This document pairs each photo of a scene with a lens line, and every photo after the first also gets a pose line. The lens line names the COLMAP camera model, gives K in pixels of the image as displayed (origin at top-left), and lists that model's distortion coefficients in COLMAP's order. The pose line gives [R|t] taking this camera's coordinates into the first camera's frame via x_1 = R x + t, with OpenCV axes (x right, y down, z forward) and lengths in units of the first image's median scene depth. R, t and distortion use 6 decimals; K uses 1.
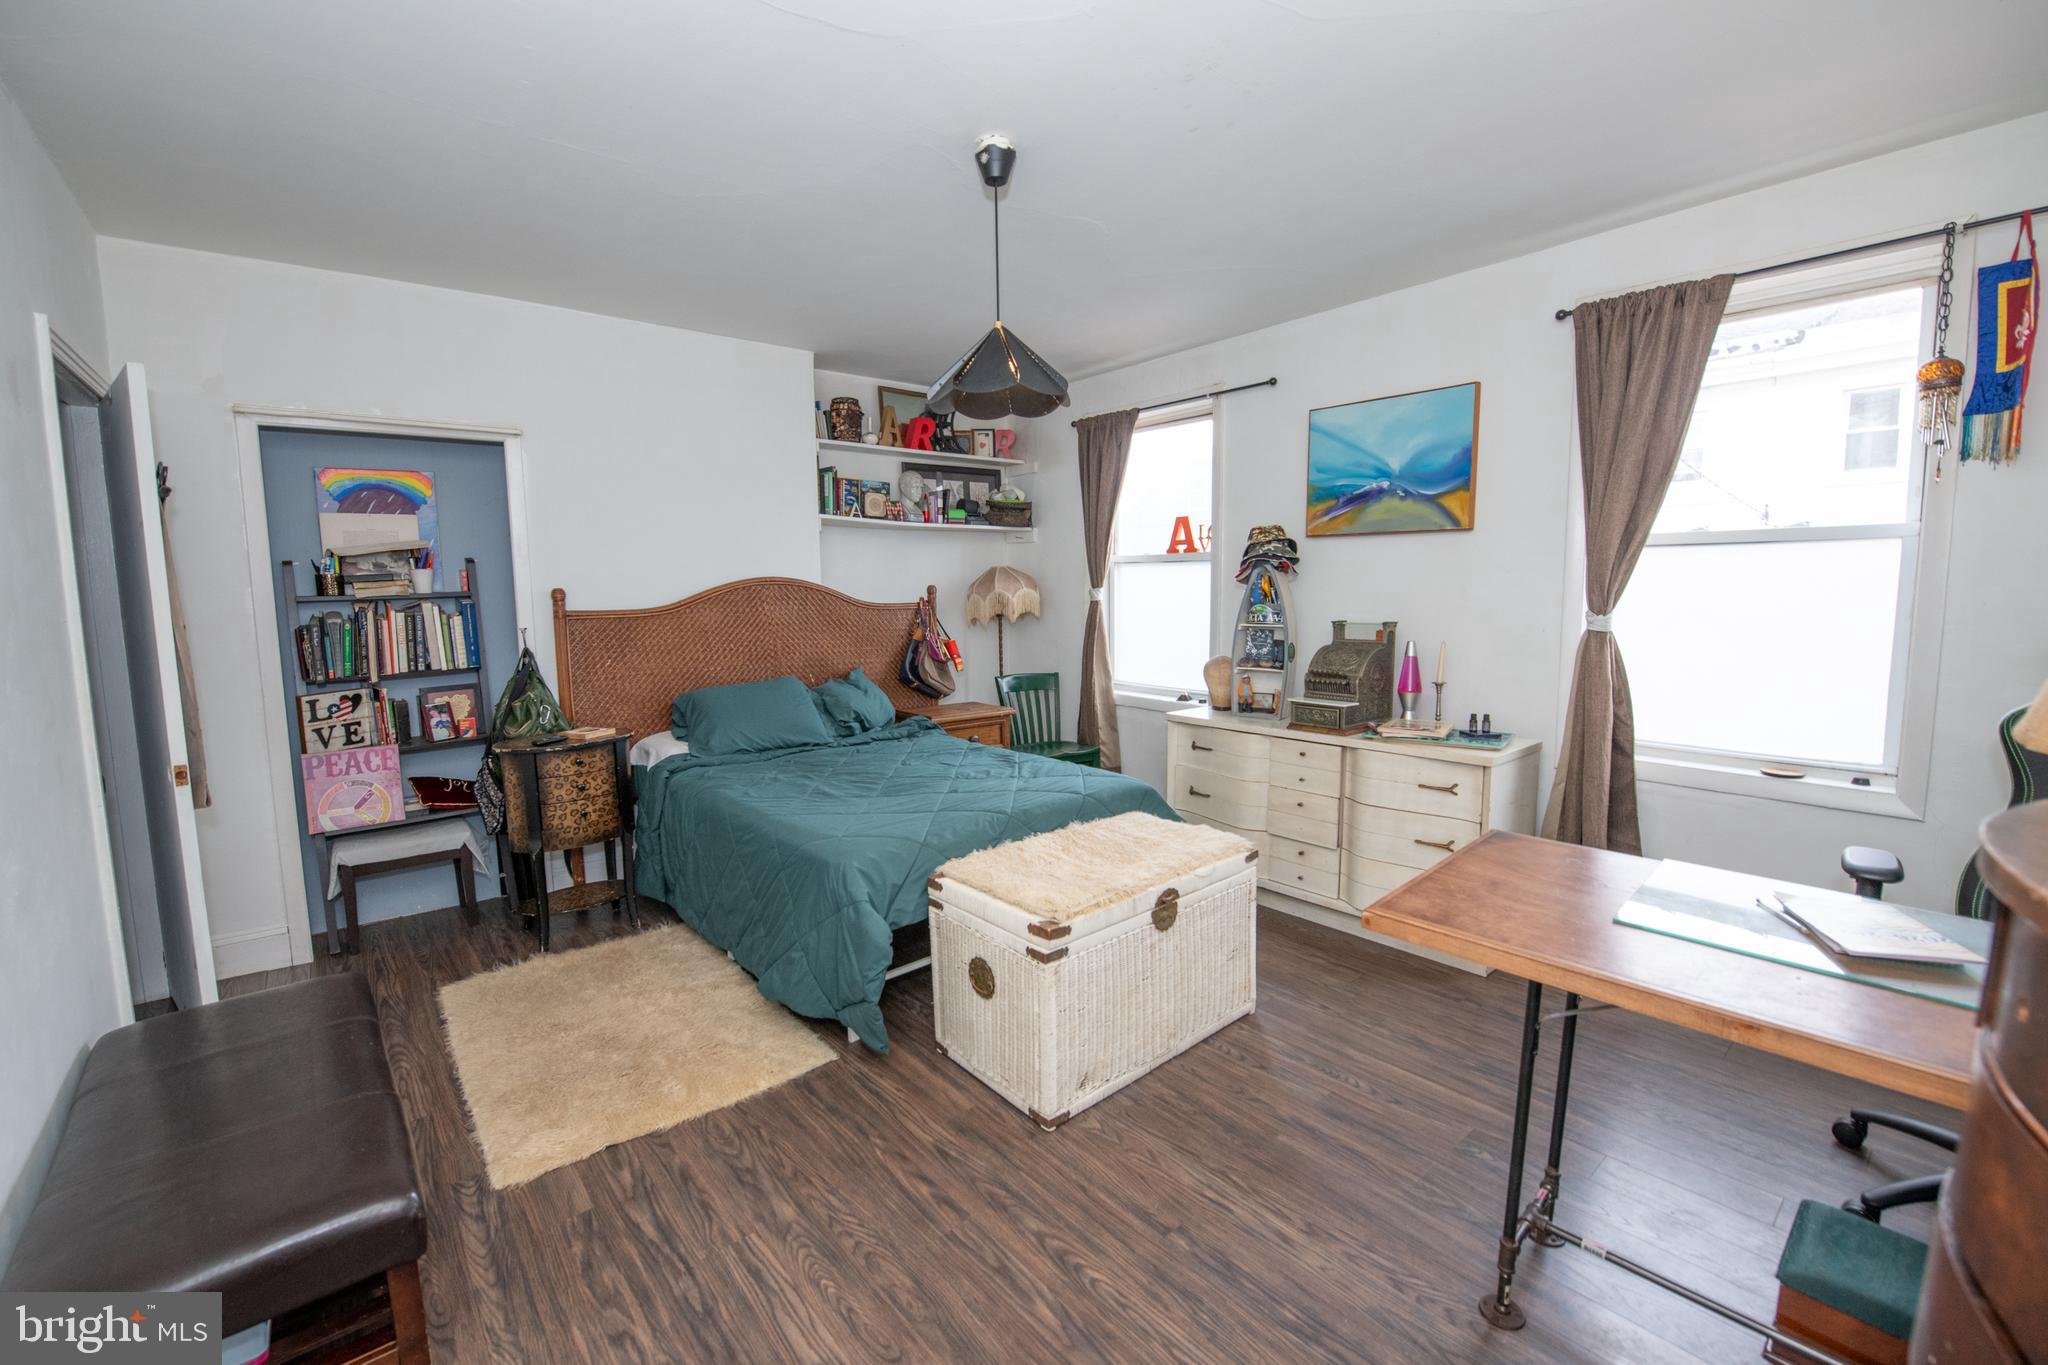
lens RADIAL K [[850.2, 0, 1027.4], [0, 850.2, 668.5], [0, 0, 1]] dist [-0.016221, -0.000648]
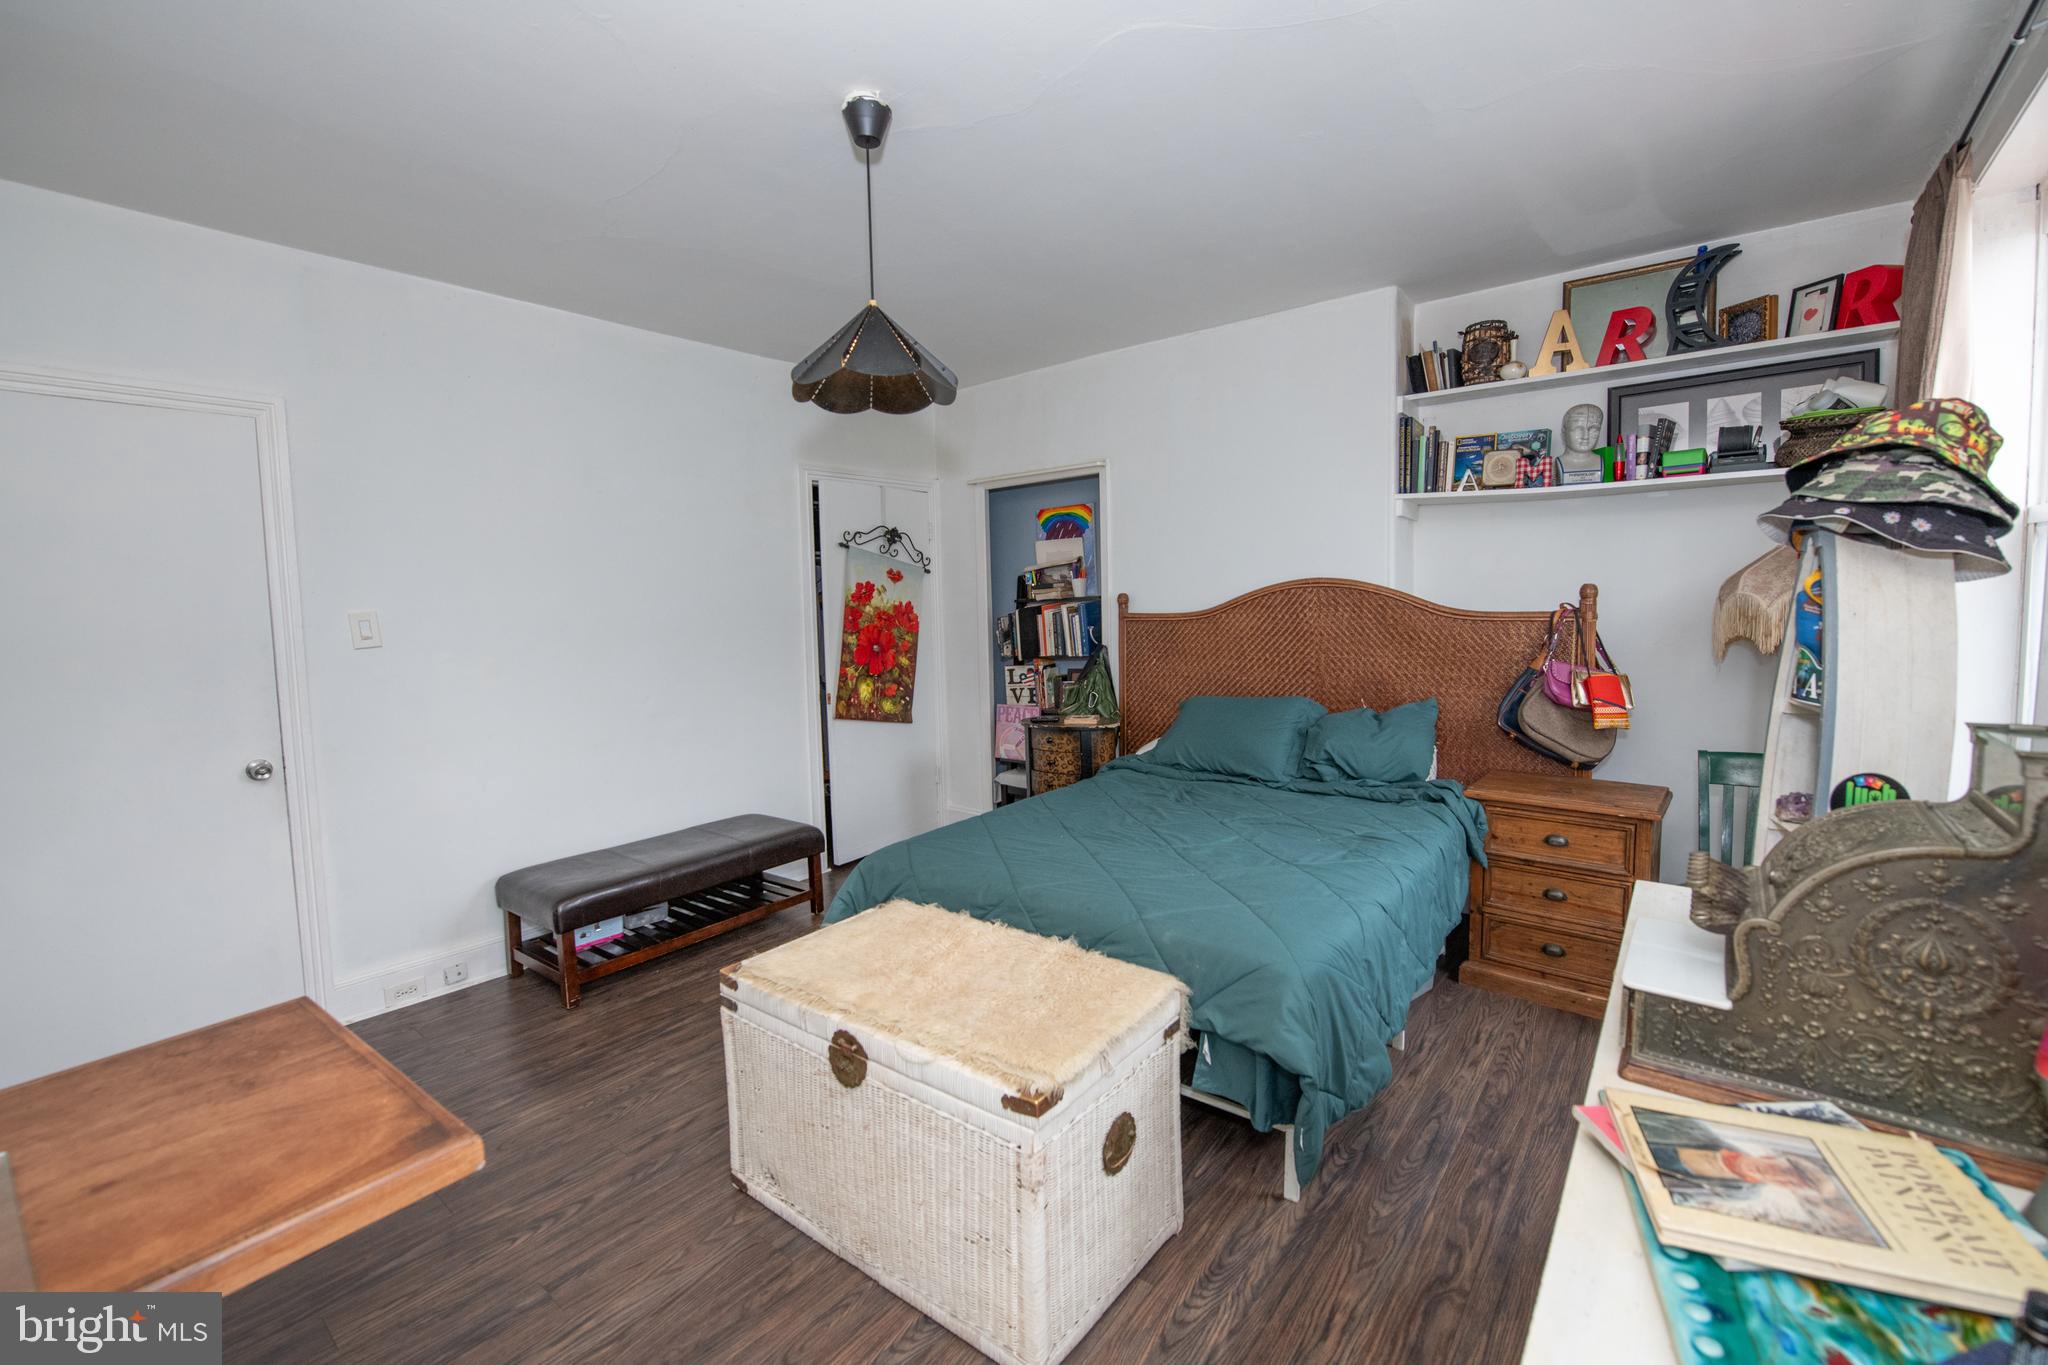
lens RADIAL K [[854.2, 0, 1006.4], [0, 854.2, 658.4], [0, 0, 1]] dist [-0.016264, -0.000234]
pose [[0.181143, 0.076804, -0.980453, 0.556816], [-0.075506, 0.995089, 0.064001, -0.068613], [0.980554, 0.062437, 0.186053, 0.630049]]
